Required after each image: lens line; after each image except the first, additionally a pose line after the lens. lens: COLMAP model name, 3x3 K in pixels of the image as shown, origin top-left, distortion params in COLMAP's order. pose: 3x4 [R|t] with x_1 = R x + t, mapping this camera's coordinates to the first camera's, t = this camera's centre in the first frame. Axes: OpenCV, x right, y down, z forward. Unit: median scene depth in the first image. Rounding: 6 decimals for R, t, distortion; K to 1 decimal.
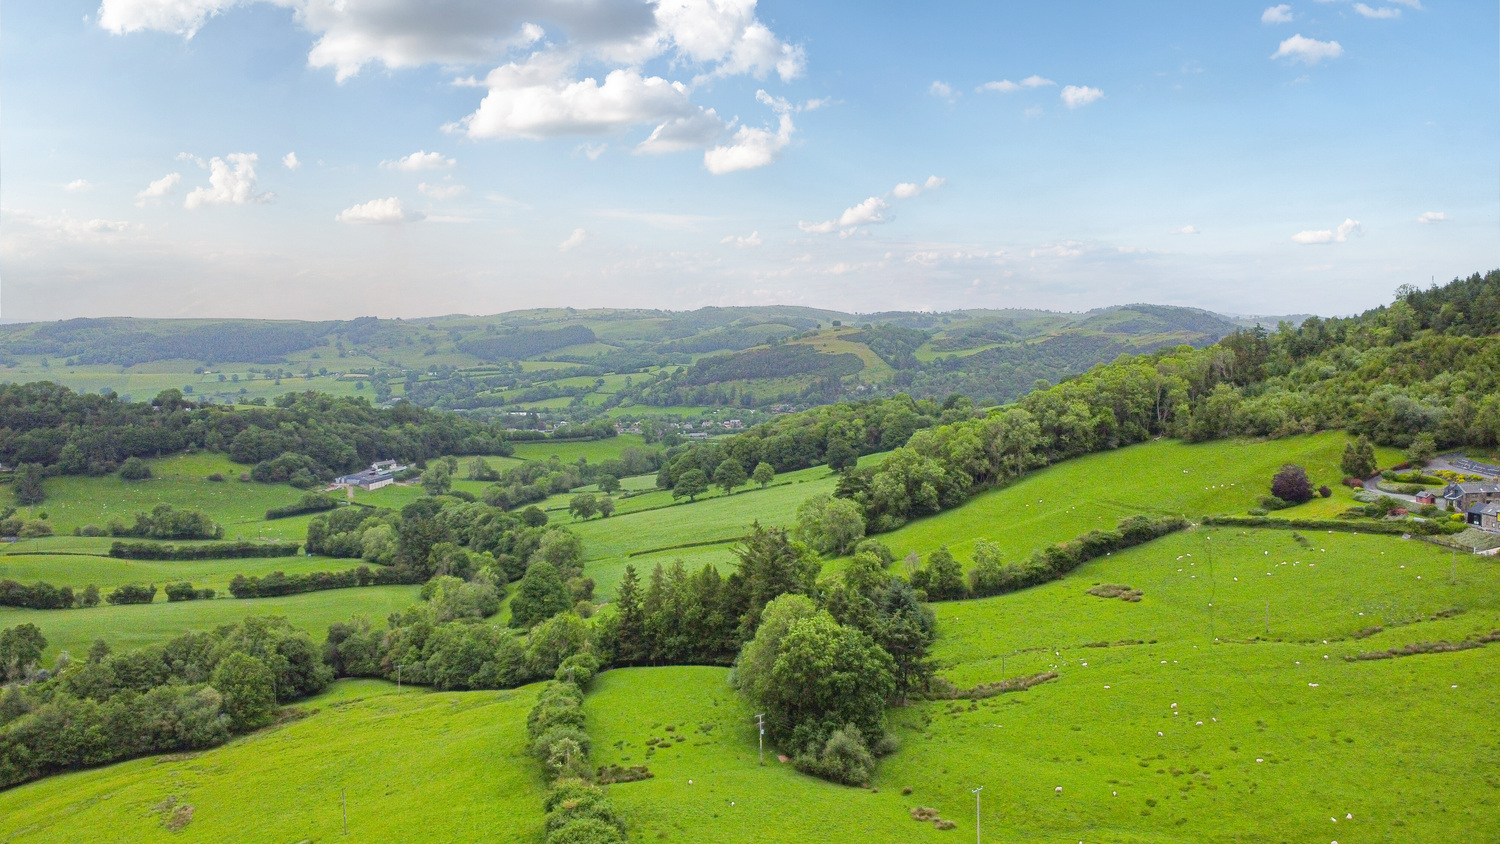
lens RADIAL K [[1120.1, 0, 737.8], [0, 1120.1, 425.5], [0, 0, 1]] dist [0.003060, -0.006651]
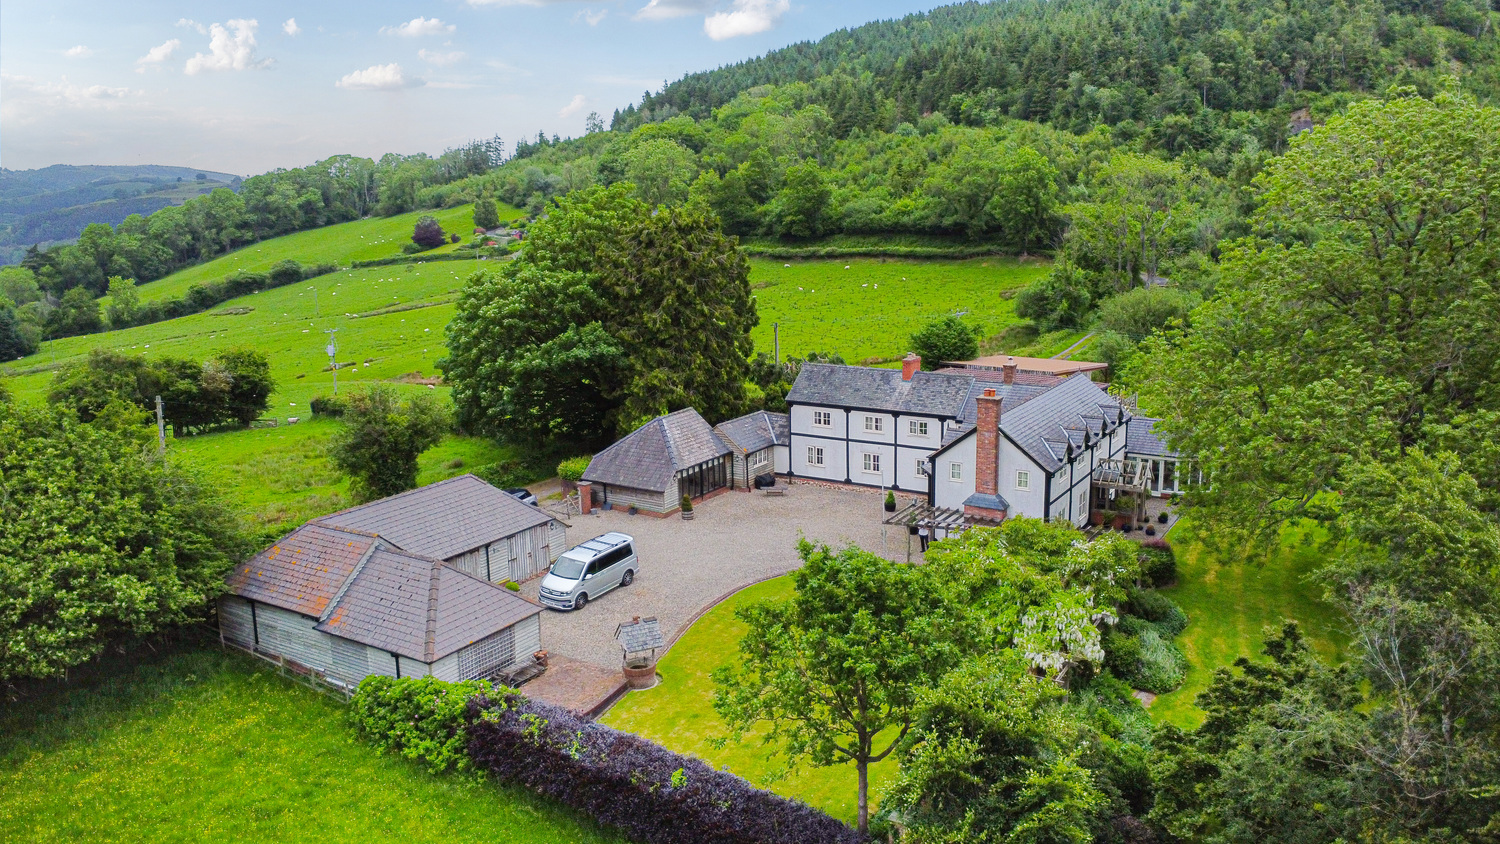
lens RADIAL K [[1120.1, 0, 746.4], [0, 1120.1, 425.3], [0, 0, 1]] dist [0.003060, -0.006651]
pose [[0.880738, -0.089839, 0.465006, 0.179555], [0.039317, 0.992324, 0.117248, 0.105724], [-0.471970, -0.084982, 0.877509, -0.184884]]
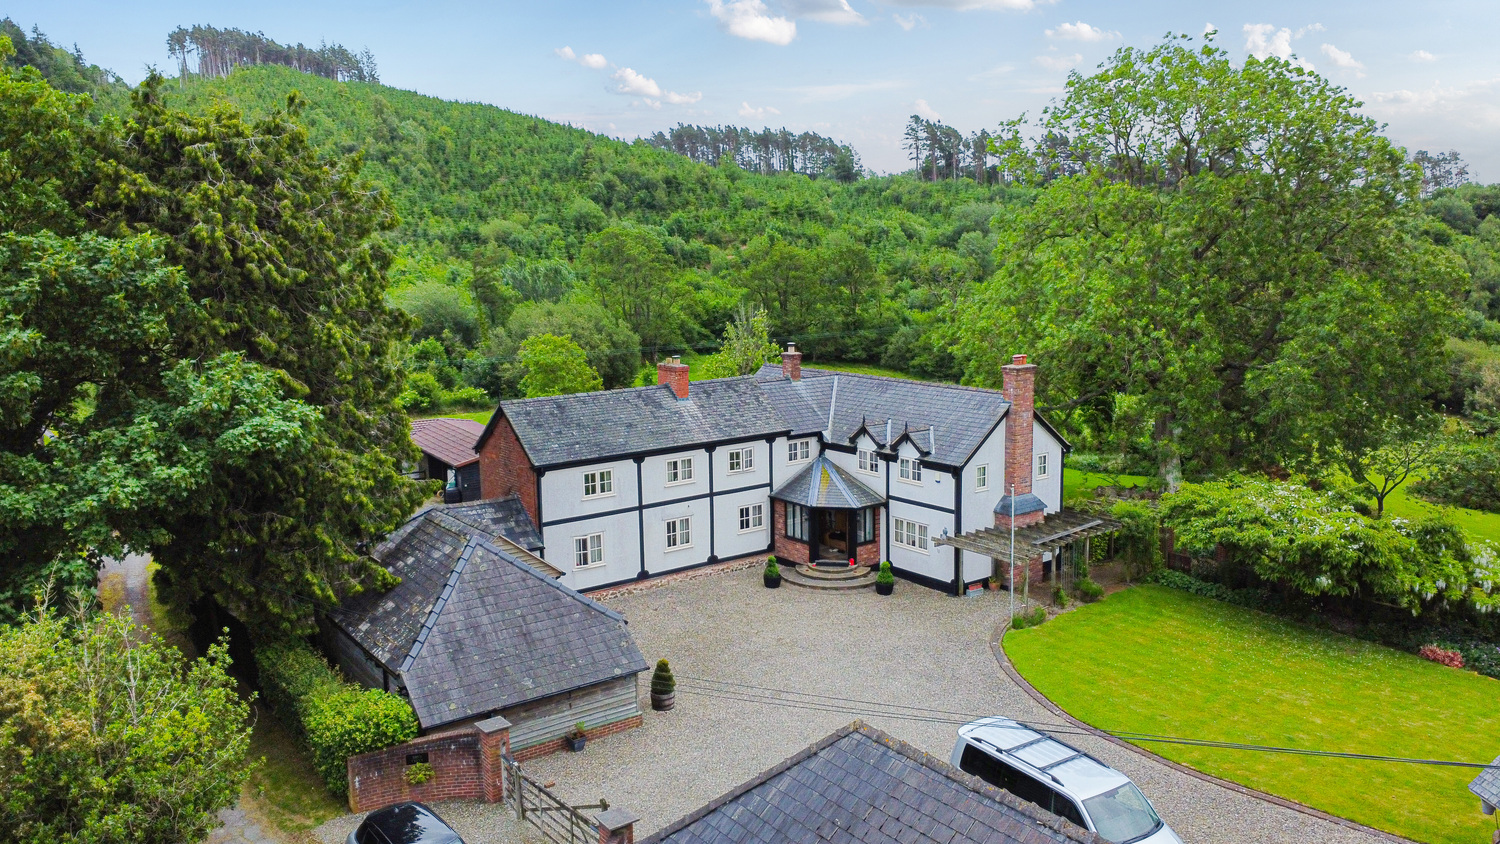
lens RADIAL K [[1120.1, 0, 738.3], [0, 1120.1, 417.5], [0, 0, 1]] dist [0.003060, -0.006651]
pose [[-0.127033, -0.119965, 0.984617, 0.170072], [0.110259, 0.984799, 0.134212, 0.107304], [-0.985751, 0.125613, -0.111875, -0.045932]]
